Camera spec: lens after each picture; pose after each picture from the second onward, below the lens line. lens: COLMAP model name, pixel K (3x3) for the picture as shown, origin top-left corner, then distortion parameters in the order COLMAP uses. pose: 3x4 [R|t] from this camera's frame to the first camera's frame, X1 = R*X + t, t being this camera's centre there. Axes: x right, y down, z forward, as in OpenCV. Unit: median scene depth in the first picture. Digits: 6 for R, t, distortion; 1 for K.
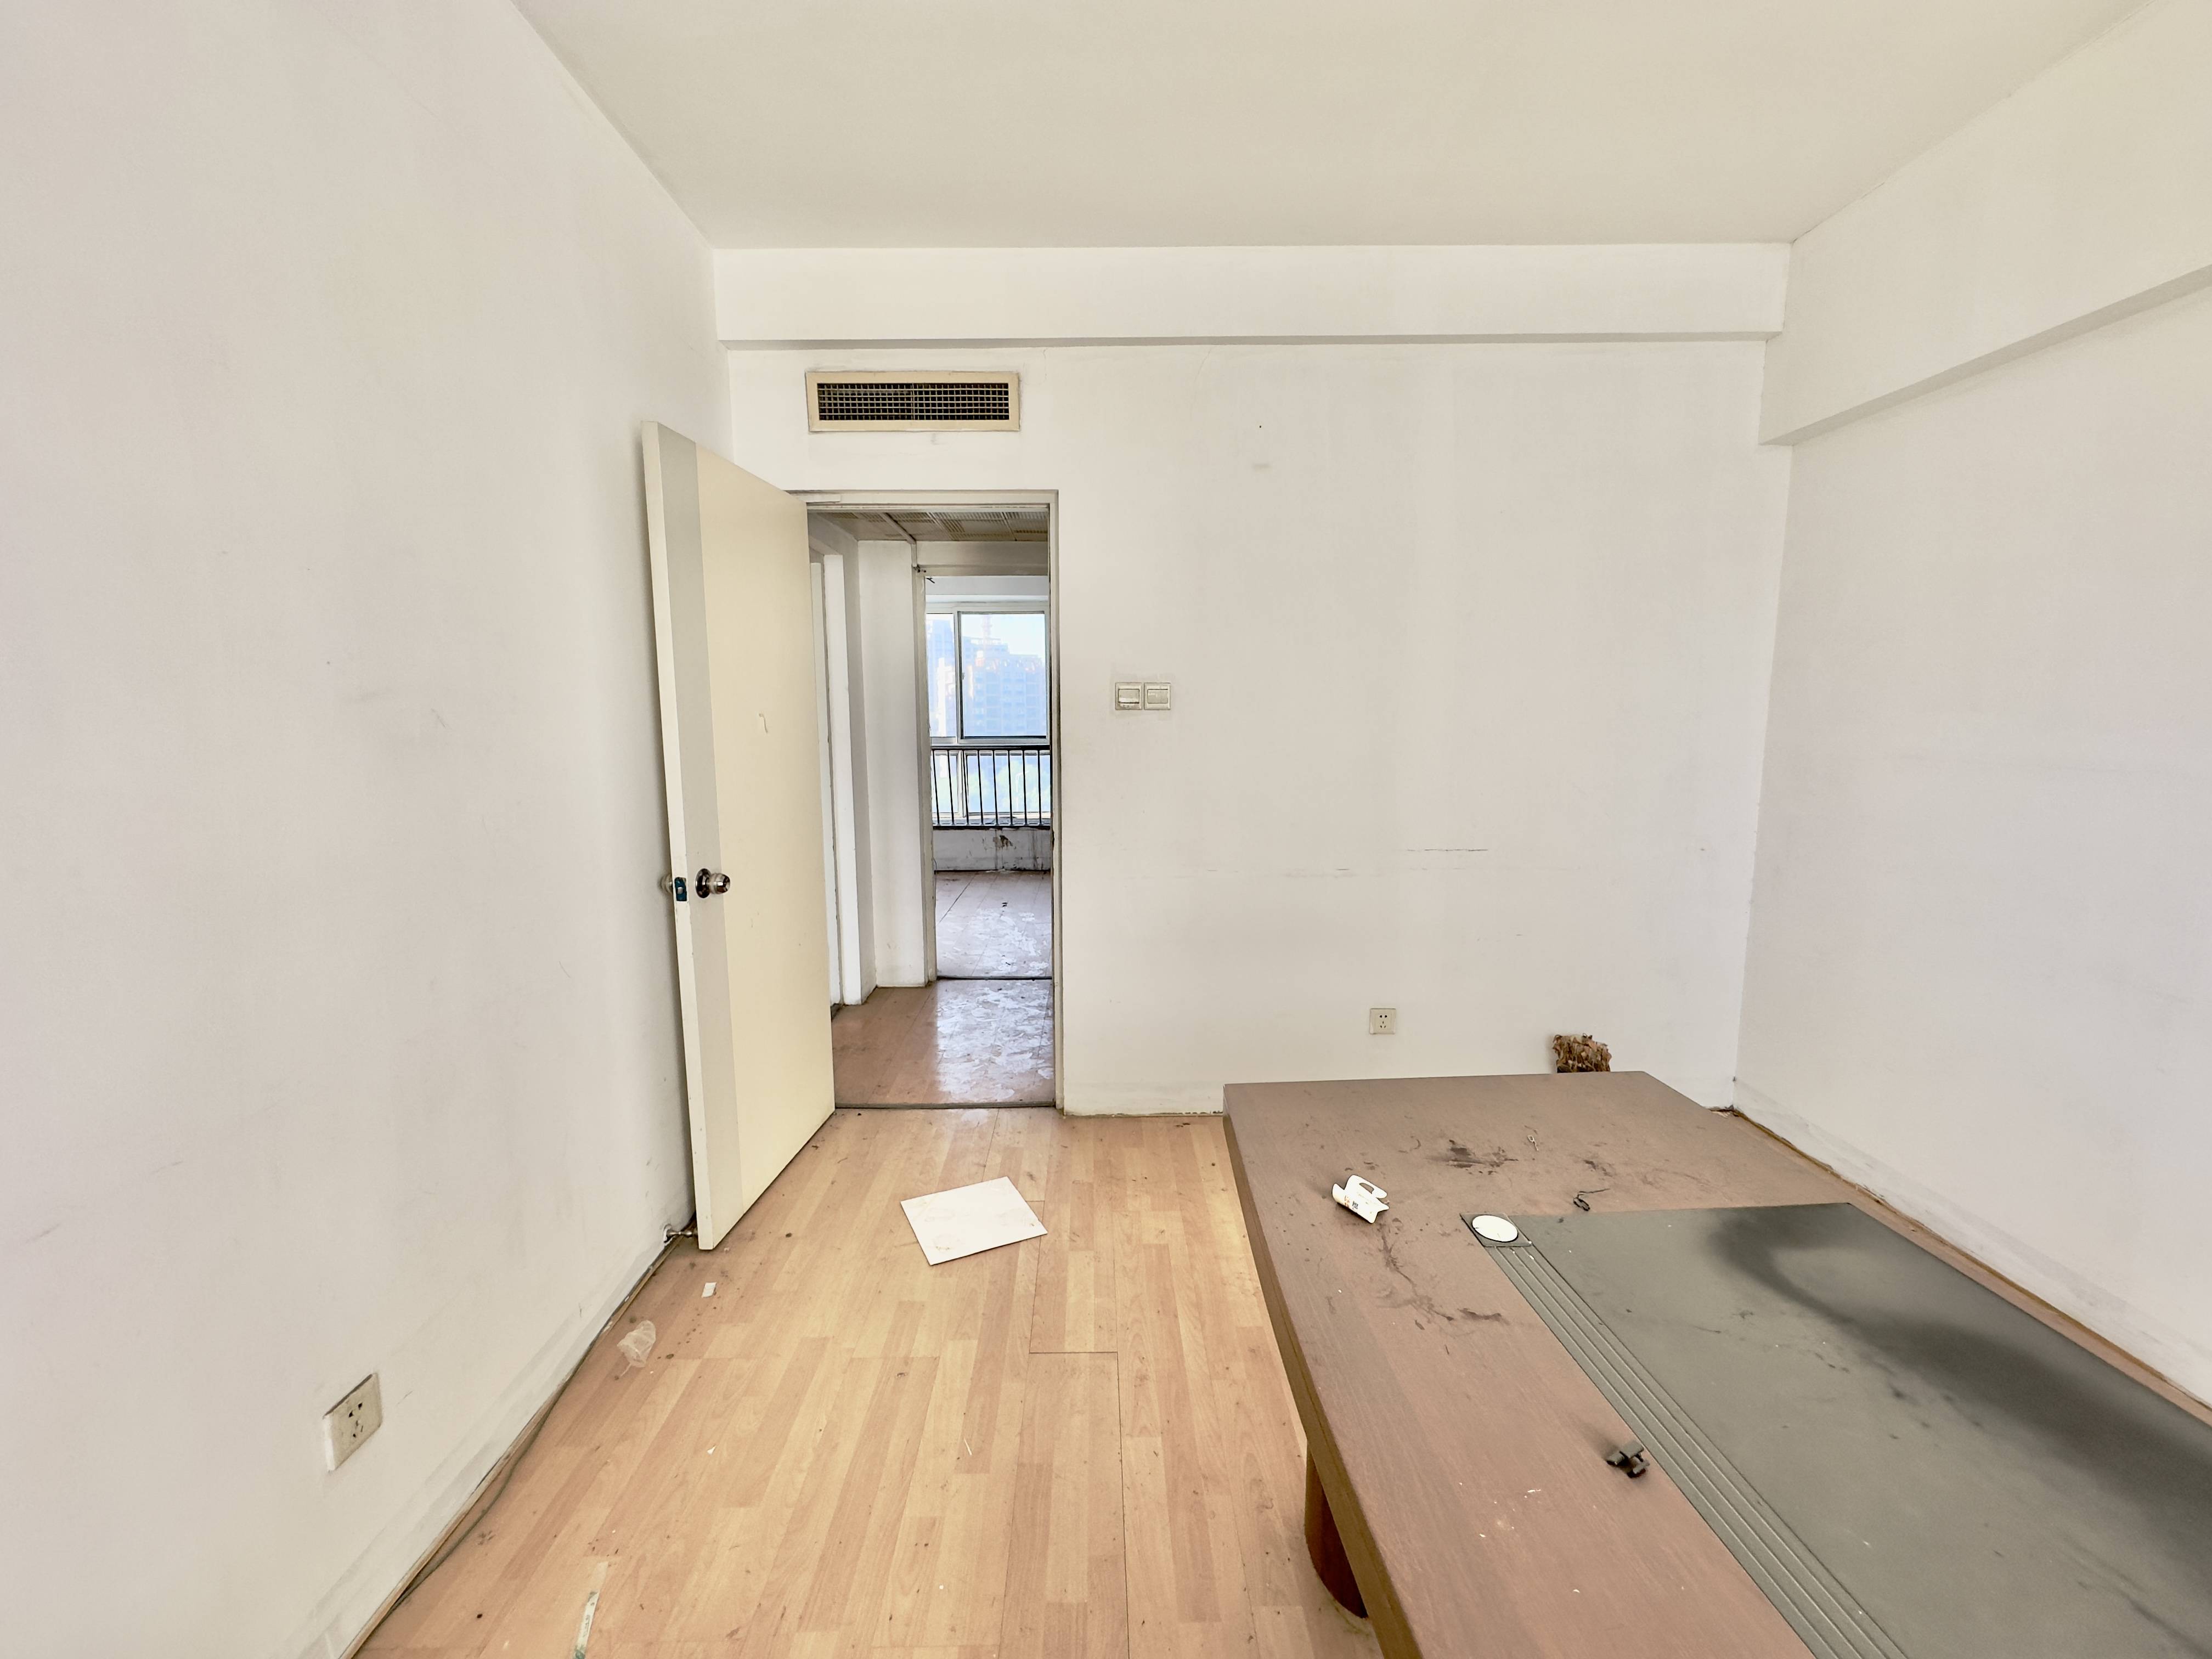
lens RADIAL K [[881.2, 0, 1105.0], [0, 881.2, 831.4], [0, 0, 1]] dist [-0.001308, -0.000018]
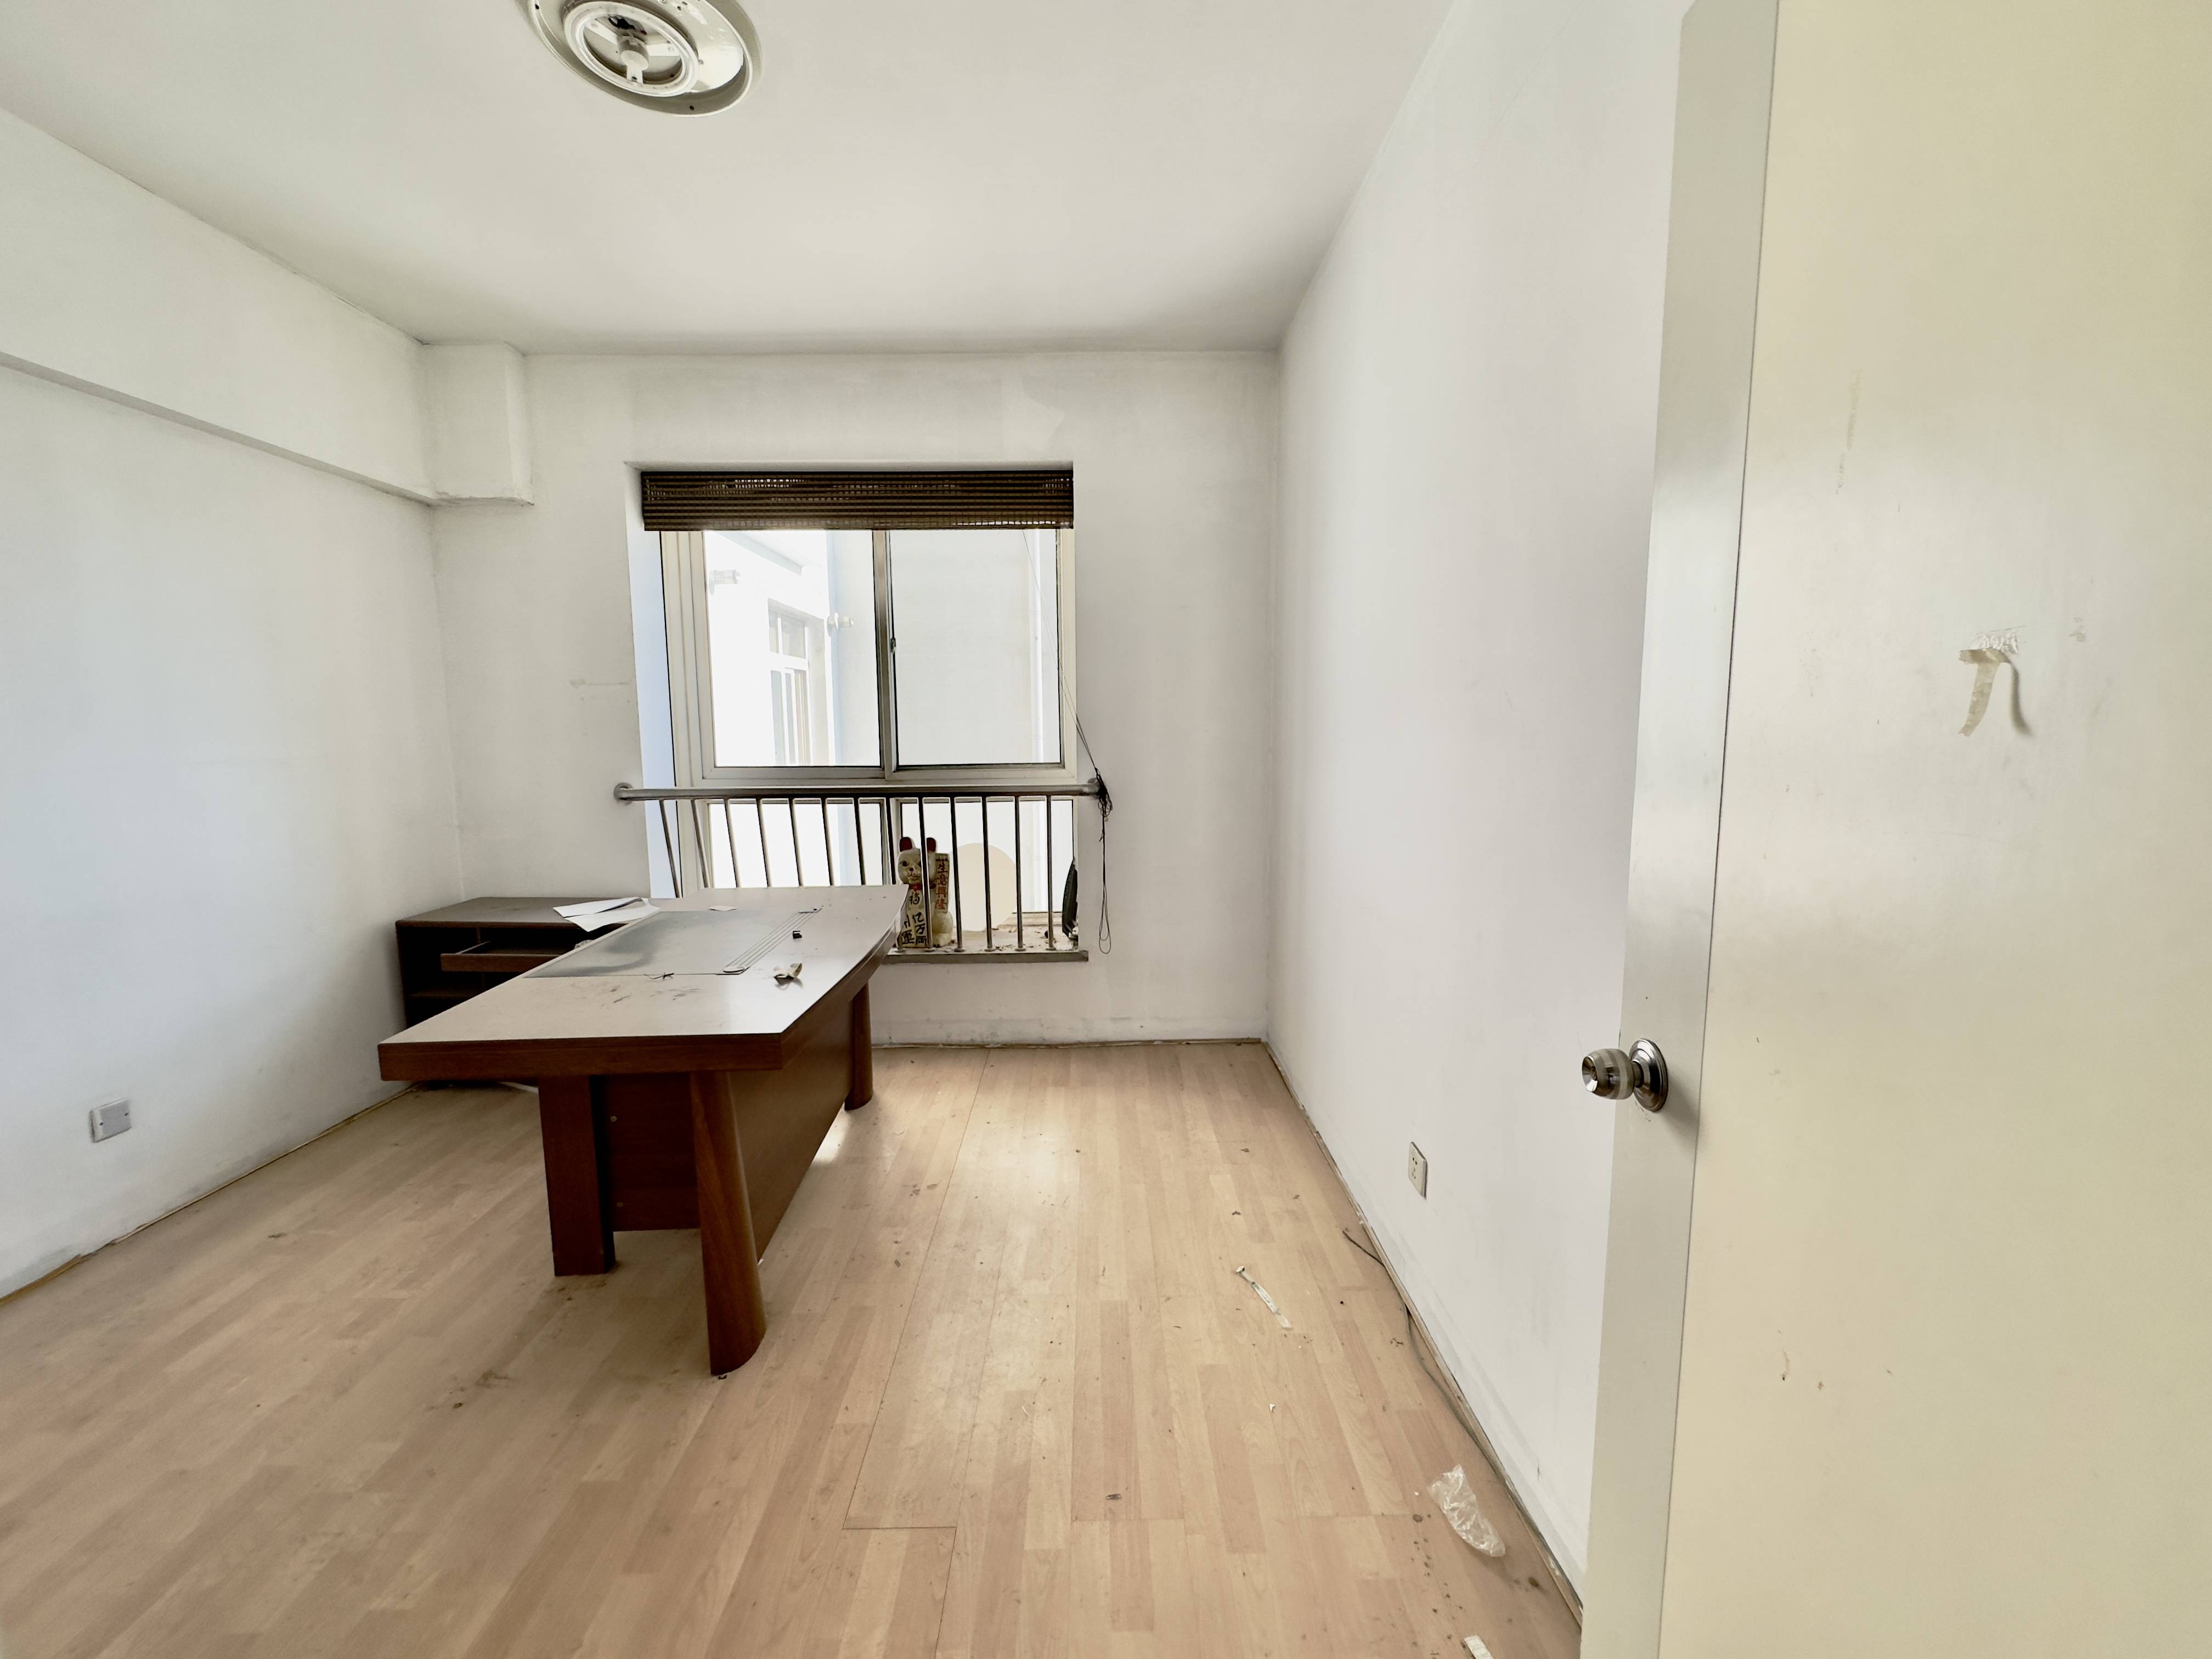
lens RADIAL K [[881.2, 0, 1104.0], [0, 881.2, 826.6], [0, 0, 1]] dist [-0.001308, -0.000018]
pose [[-0.999926, 0.012204, -0.000065, -0.238430], [0.011828, 0.970346, 0.241429, -0.201638], [0.003010, 0.241411, -0.970418, 1.712258]]
